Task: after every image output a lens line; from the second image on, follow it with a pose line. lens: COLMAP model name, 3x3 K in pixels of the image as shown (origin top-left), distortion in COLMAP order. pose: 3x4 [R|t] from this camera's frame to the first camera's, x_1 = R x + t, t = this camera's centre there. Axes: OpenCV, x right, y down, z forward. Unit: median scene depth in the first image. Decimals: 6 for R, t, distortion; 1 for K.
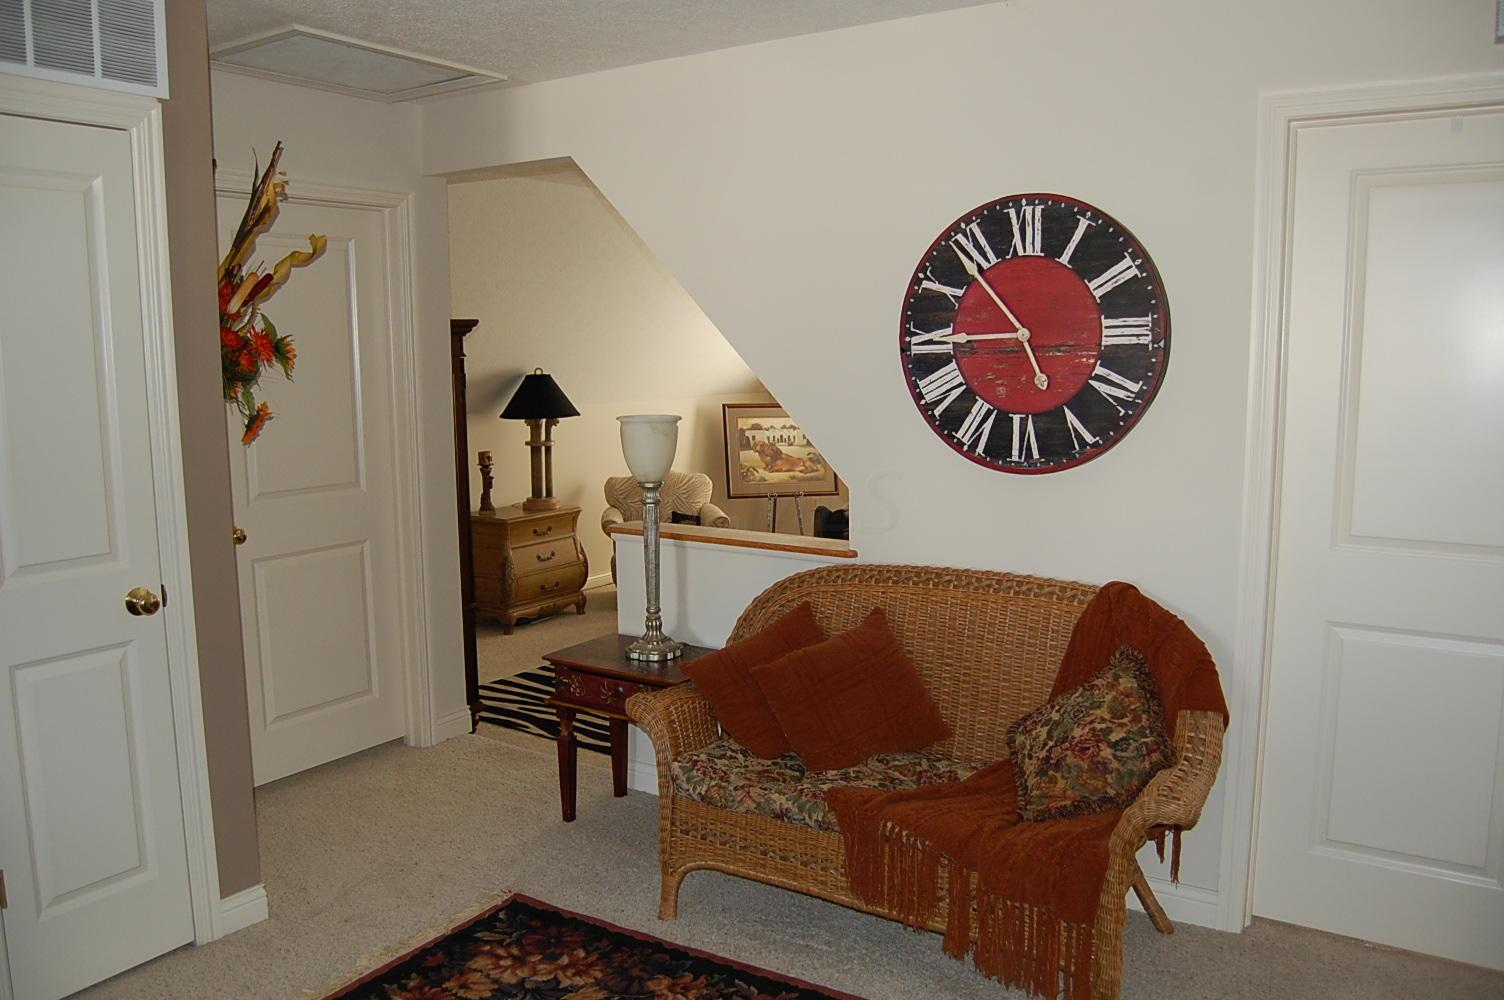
lens RADIAL K [[1187.2, 0, 752.0], [0, 1187.2, 500.0], [0, 0, 1]] dist [-0.082813, 0.018482]
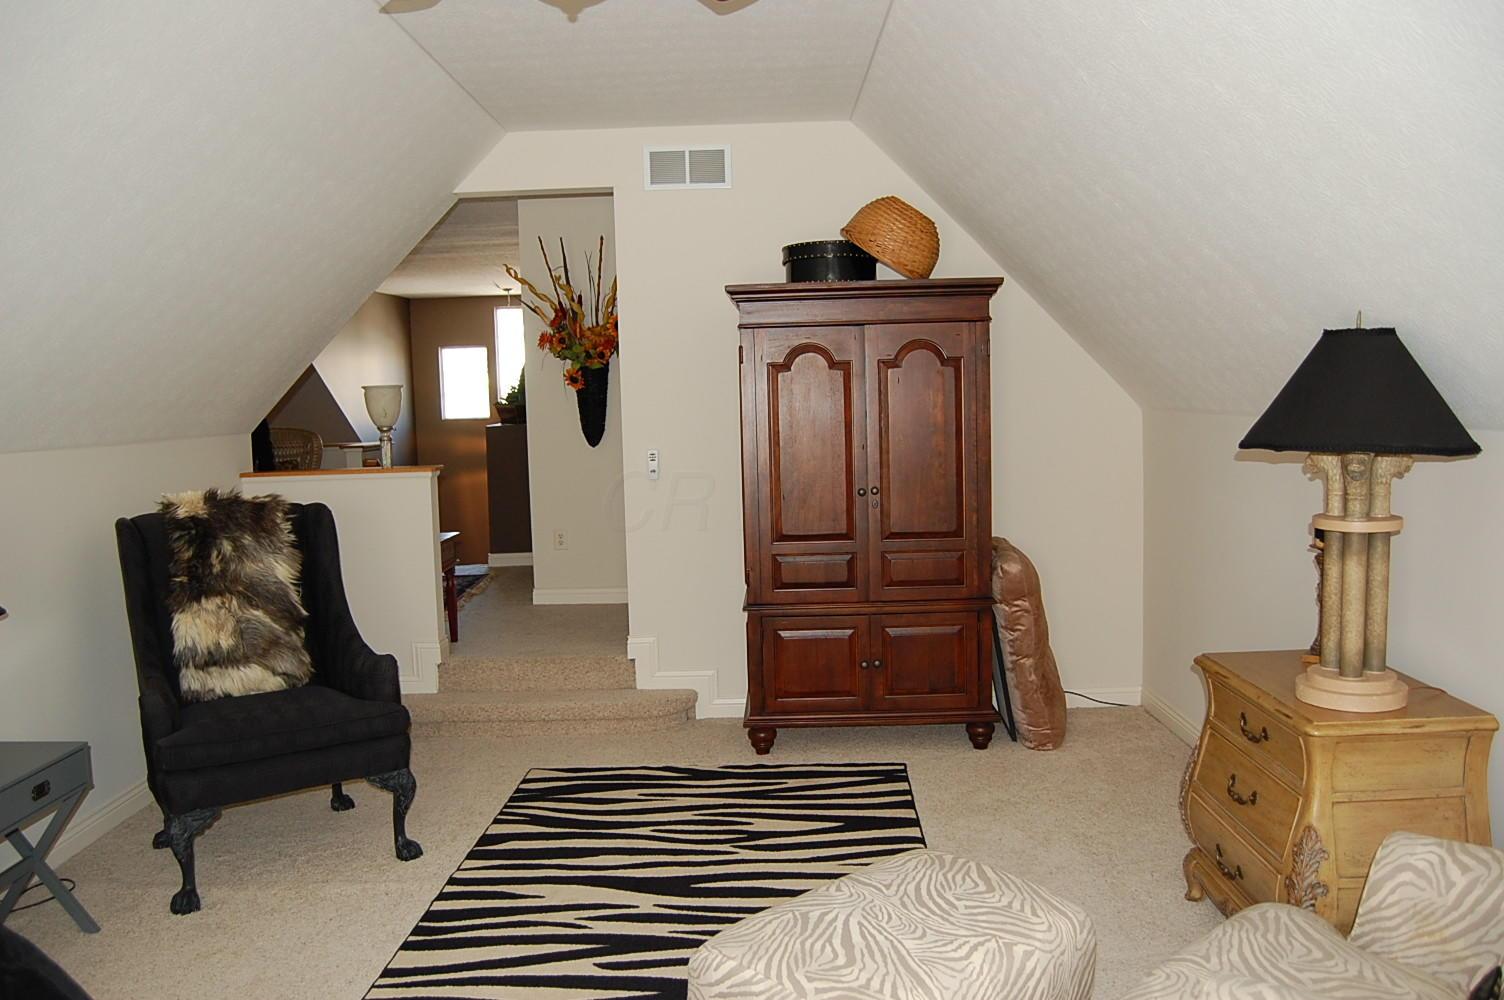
lens RADIAL K [[1182.6, 0, 746.6], [0, 1182.6, 508.7], [0, 0, 1]] dist [-0.077408, 0.014011]
pose [[-0.840343, 0.085333, -0.535296, 0.407572], [-0.032840, 0.977702, 0.207413, -0.292608], [0.541059, 0.191877, -0.818803, 2.951224]]
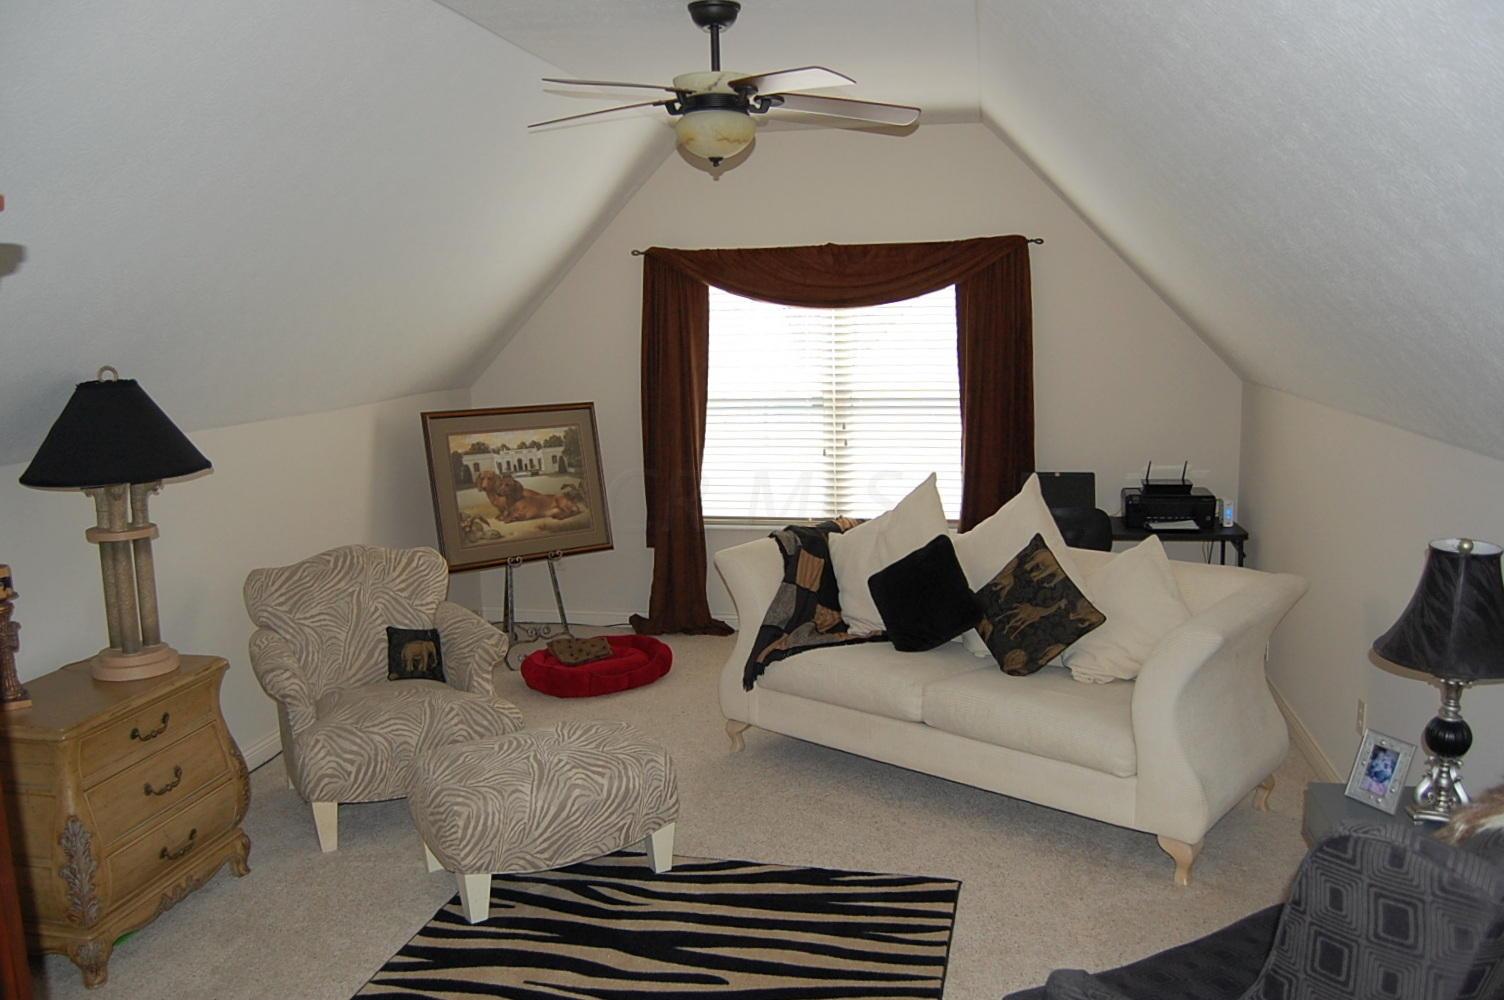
lens RADIAL K [[1203.7, 0, 752.0], [0, 1203.7, 500.0], [0, 0, 1]] dist [-0.071207, 0.007323]
pose [[0.923672, -0.068908, 0.376937, -0.310180], [0.059889, 0.997570, 0.035612, -0.153431], [-0.378475, -0.010320, 0.925554, 1.218171]]
